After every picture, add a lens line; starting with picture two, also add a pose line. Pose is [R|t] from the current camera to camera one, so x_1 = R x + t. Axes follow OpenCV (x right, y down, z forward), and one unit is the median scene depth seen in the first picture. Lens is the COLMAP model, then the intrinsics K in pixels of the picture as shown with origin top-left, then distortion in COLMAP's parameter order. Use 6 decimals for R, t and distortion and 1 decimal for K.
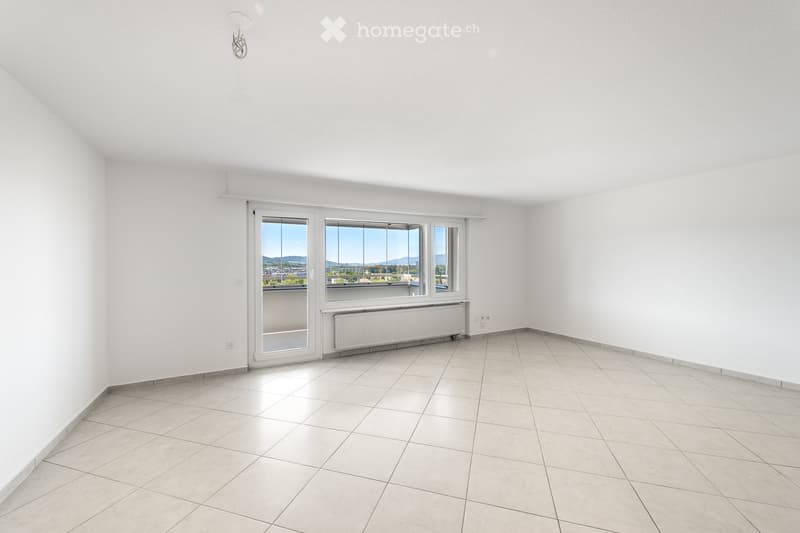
lens RADIAL K [[318.9, 0, 397.2], [0, 318.9, 264.8], [0, 0, 1]] dist [0.005567, -0.000748]
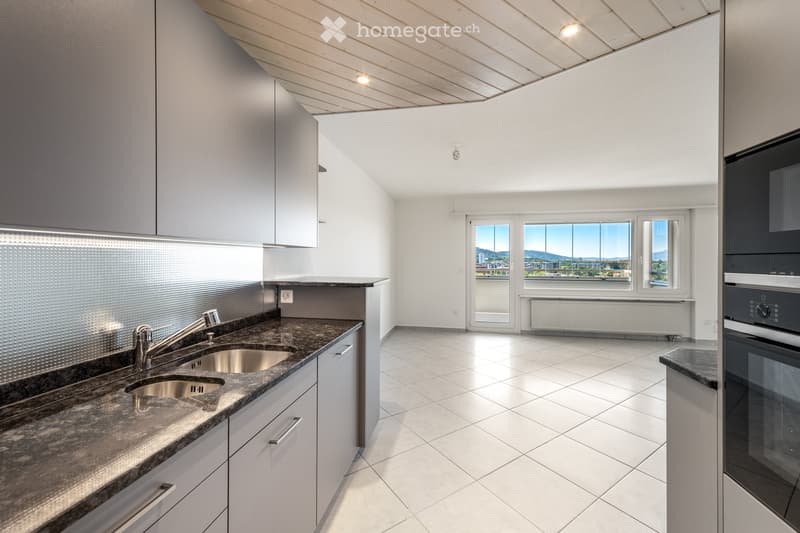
lens RADIAL K [[318.9, 0, 394.9], [0, 318.9, 261.4], [0, 0, 1]] dist [0.005567, -0.000748]
pose [[0.775430, 0.011280, -0.631333, 0.174359], [-0.006225, 0.999928, 0.010220, -0.001439], [0.631403, -0.003994, 0.775445, -0.292614]]
